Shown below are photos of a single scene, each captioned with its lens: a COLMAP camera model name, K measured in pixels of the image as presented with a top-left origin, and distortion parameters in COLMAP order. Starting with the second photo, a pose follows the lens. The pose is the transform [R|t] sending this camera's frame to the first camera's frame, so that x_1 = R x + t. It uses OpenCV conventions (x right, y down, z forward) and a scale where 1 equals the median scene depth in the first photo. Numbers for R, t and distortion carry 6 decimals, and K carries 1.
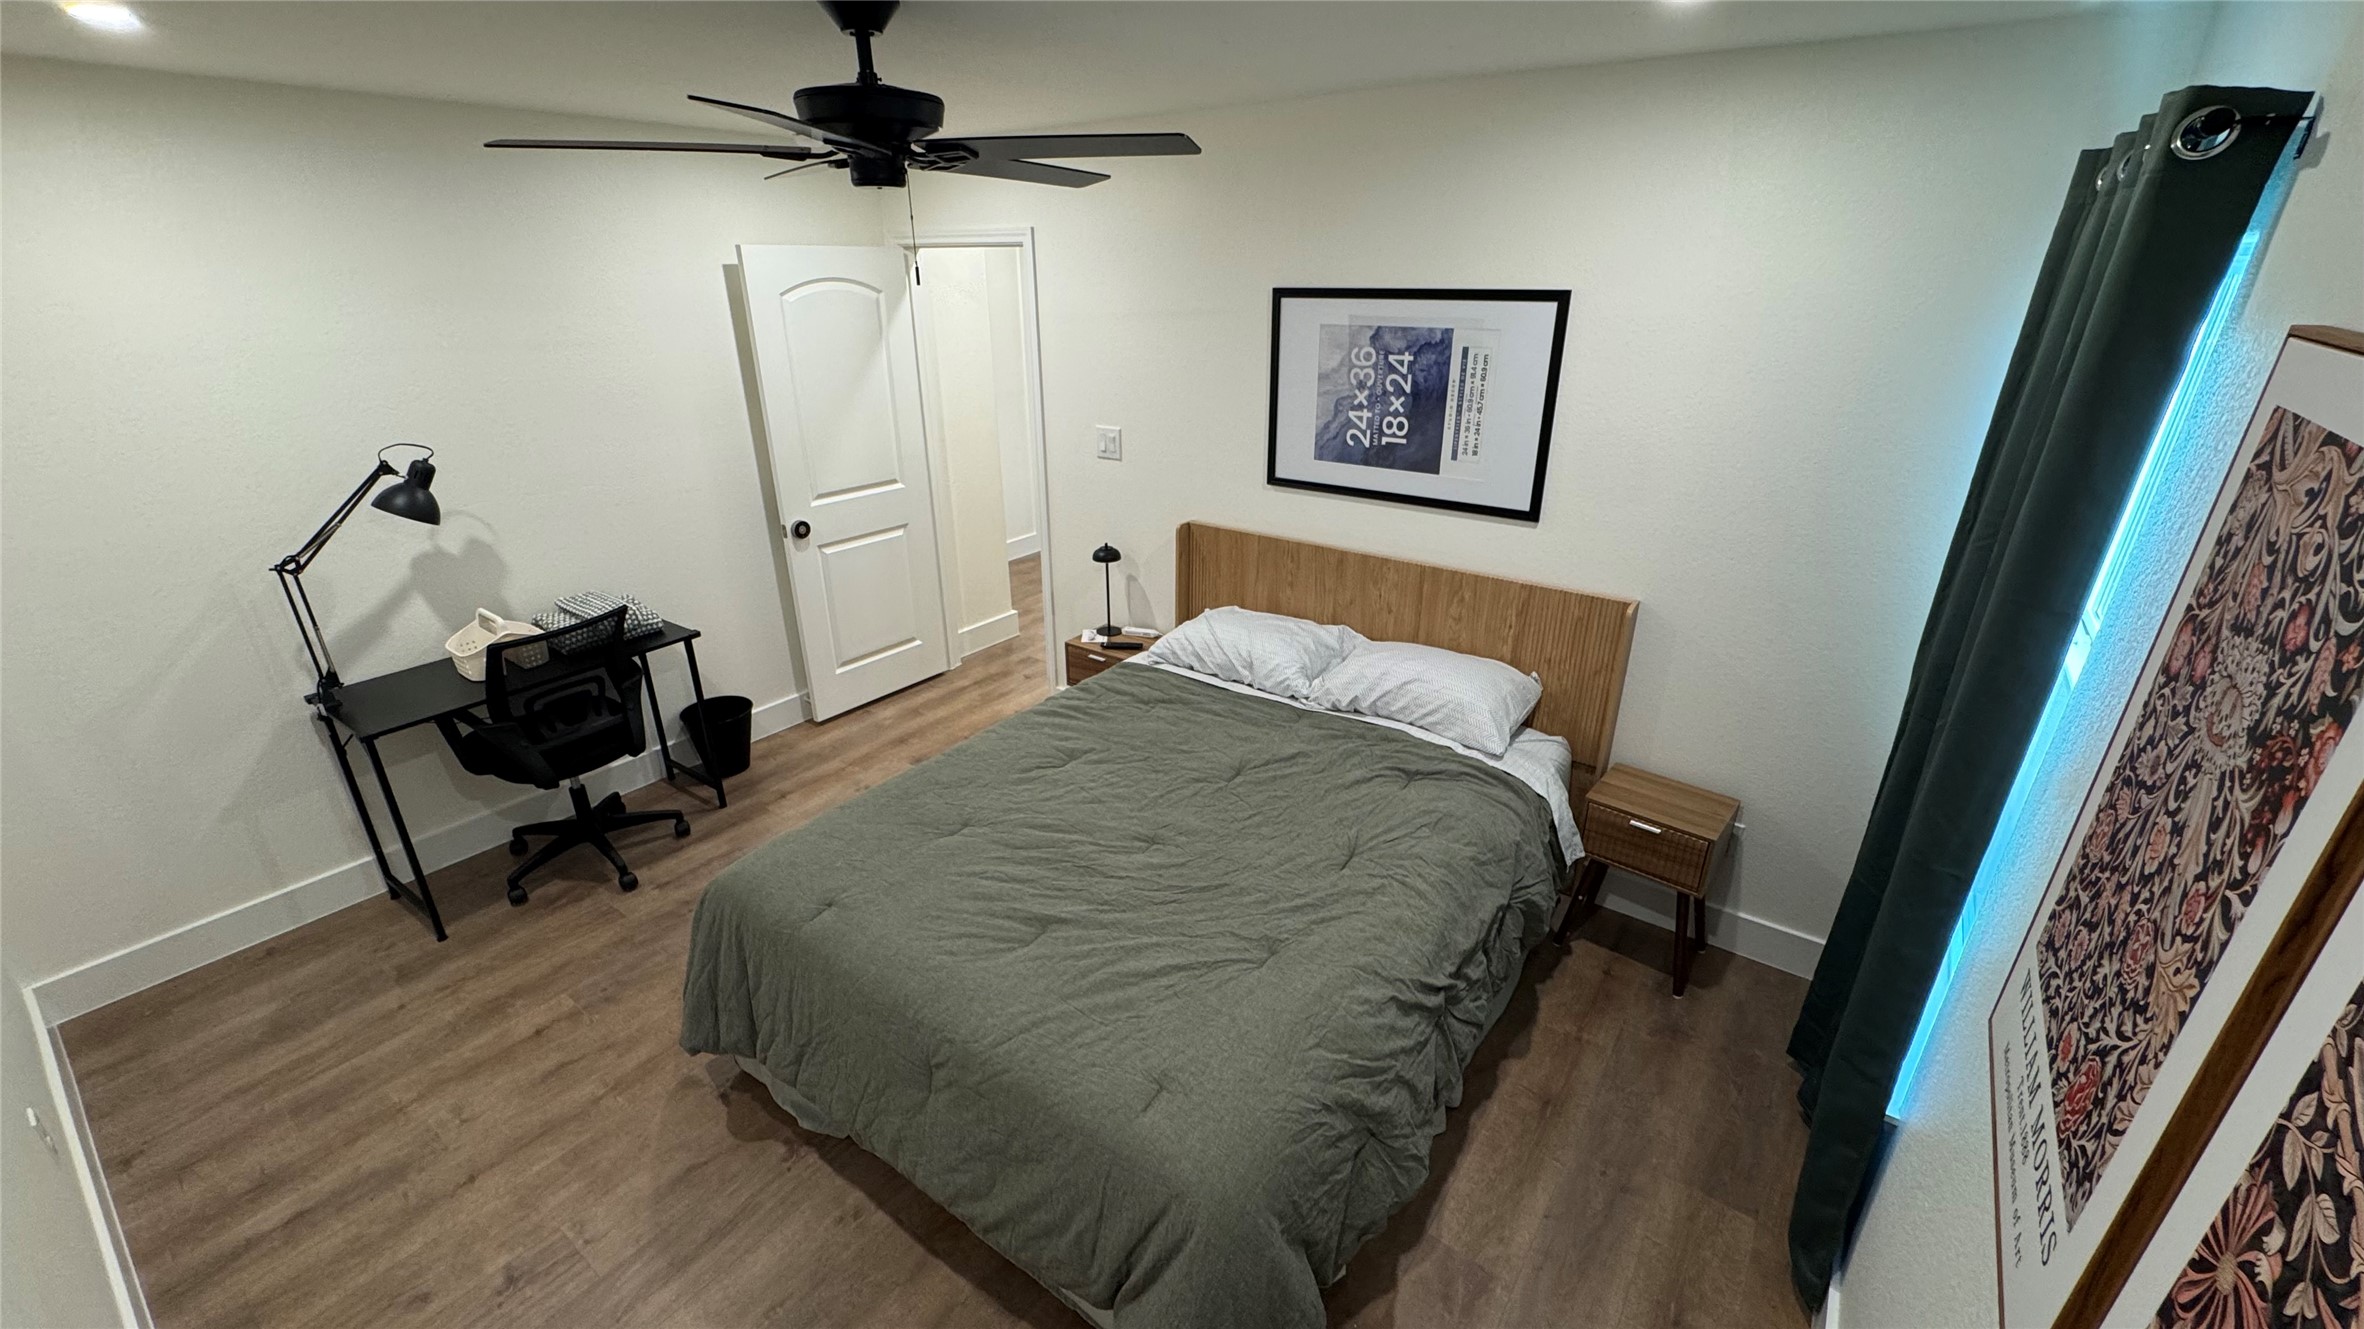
lens RADIAL K [[944.8, 0, 1174.2], [0, 944.8, 664.0], [0, 0, 1]] dist [0.001033, -0.000797]
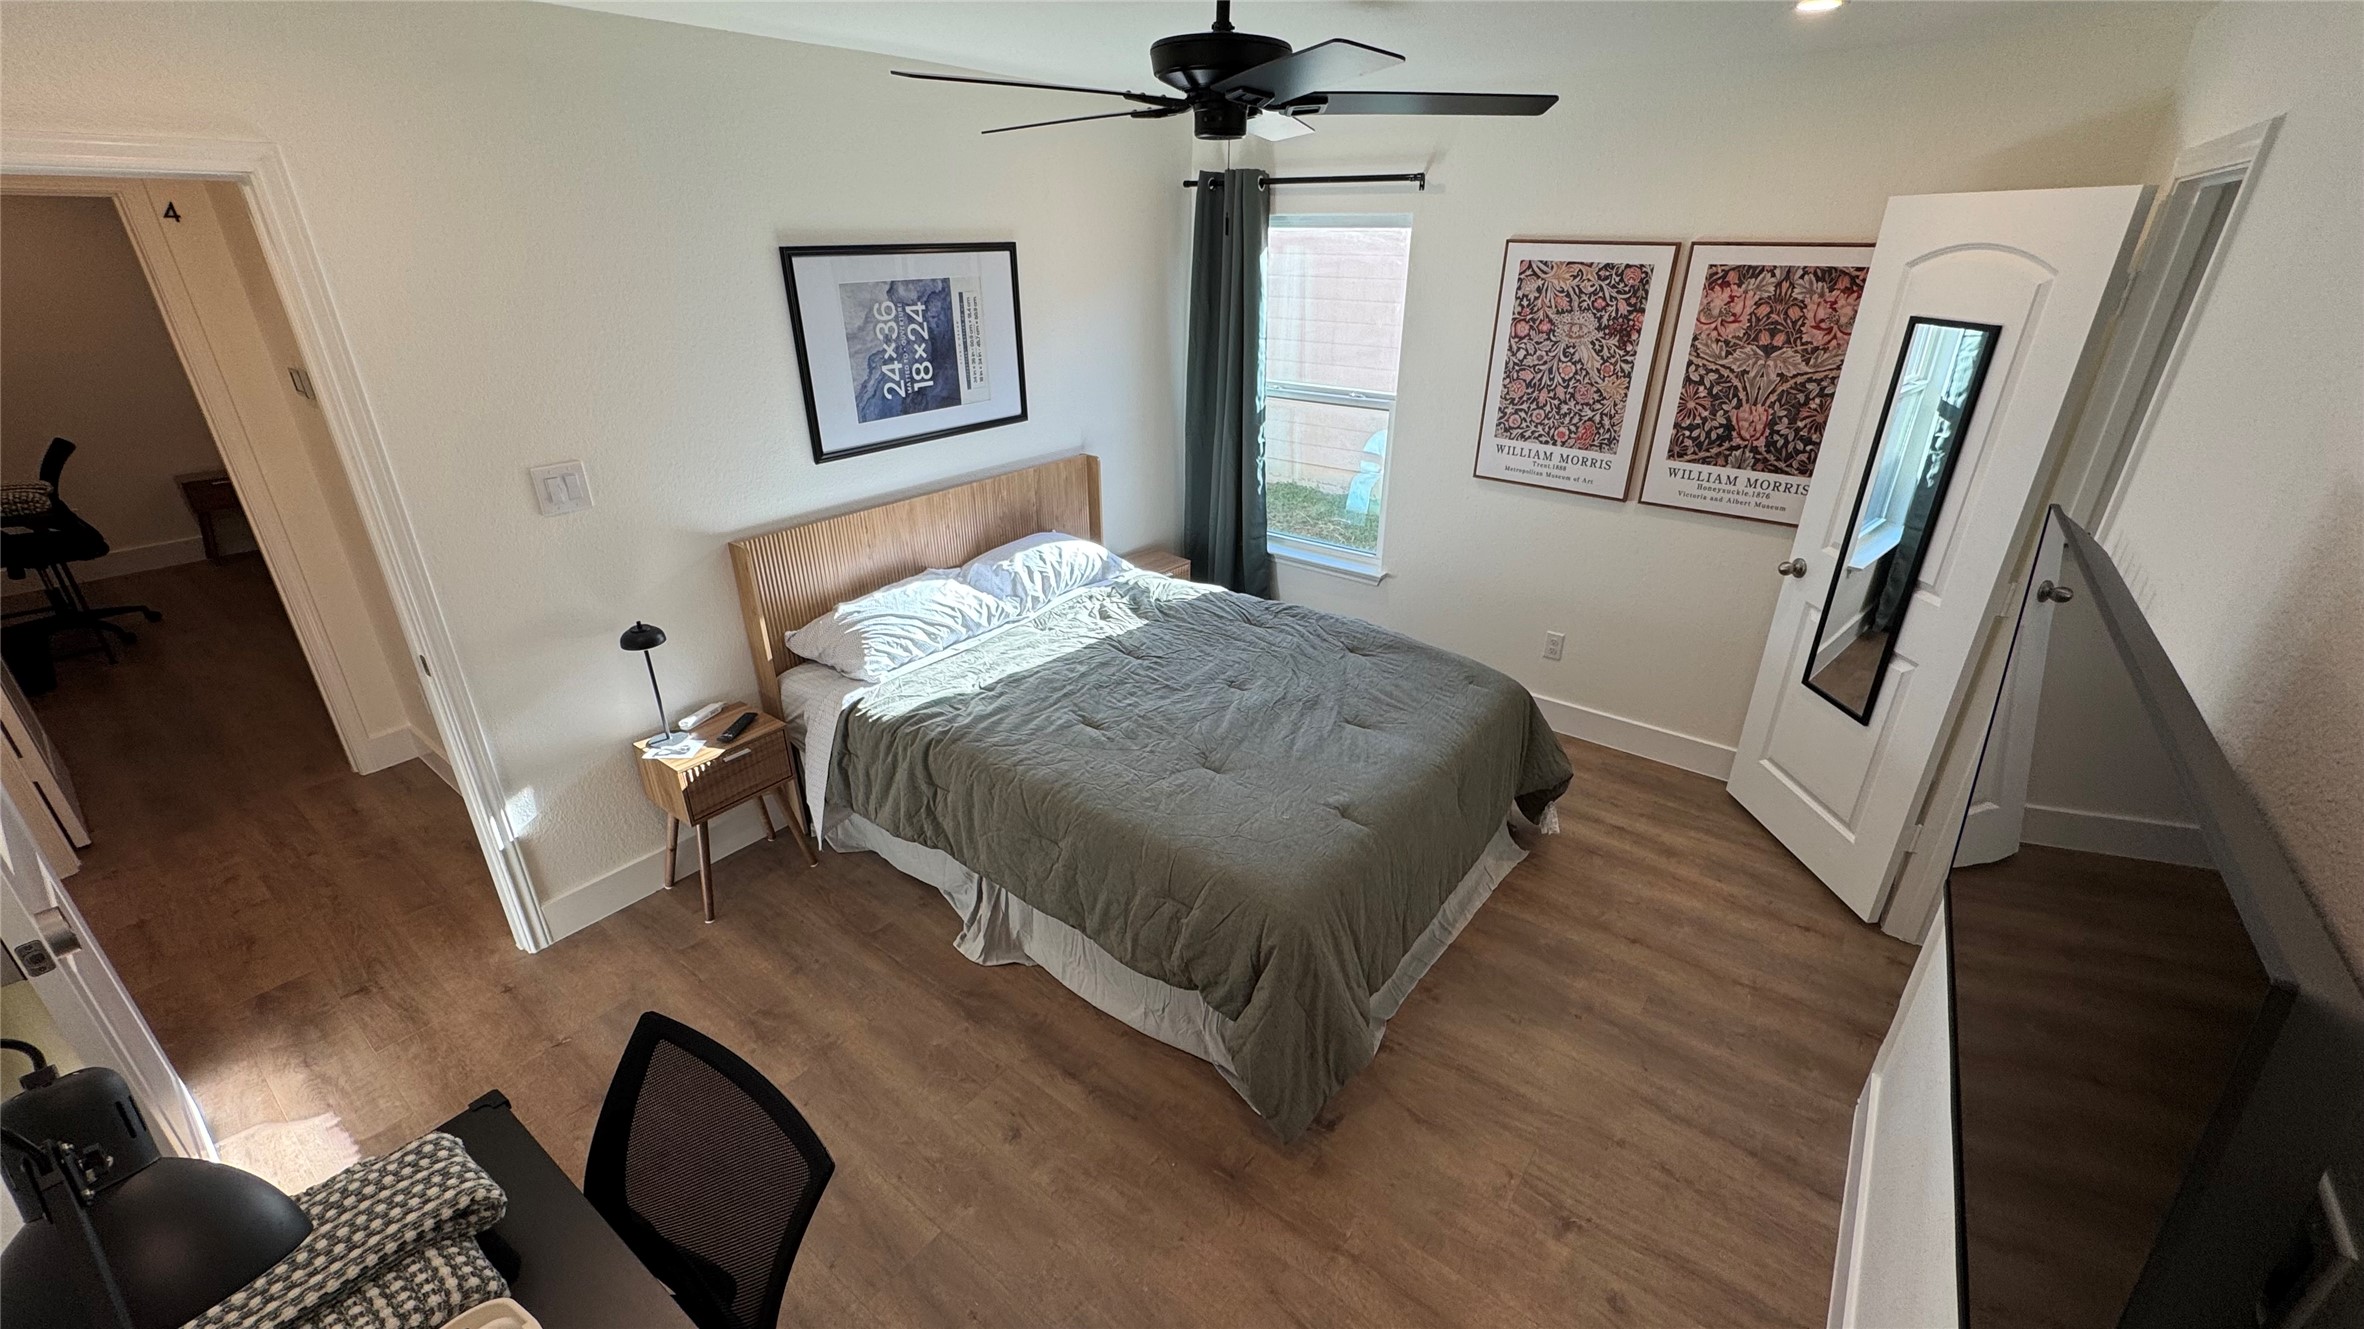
lens RADIAL K [[944.8, 0, 1168.9], [0, 944.8, 667.6], [0, 0, 1]] dist [0.001033, -0.000797]
pose [[0.012472, -0.422323, 0.906360, -0.910456], [0.383618, 0.839090, 0.385700, -0.277830], [-0.923407, 0.342886, 0.172476, 0.666718]]
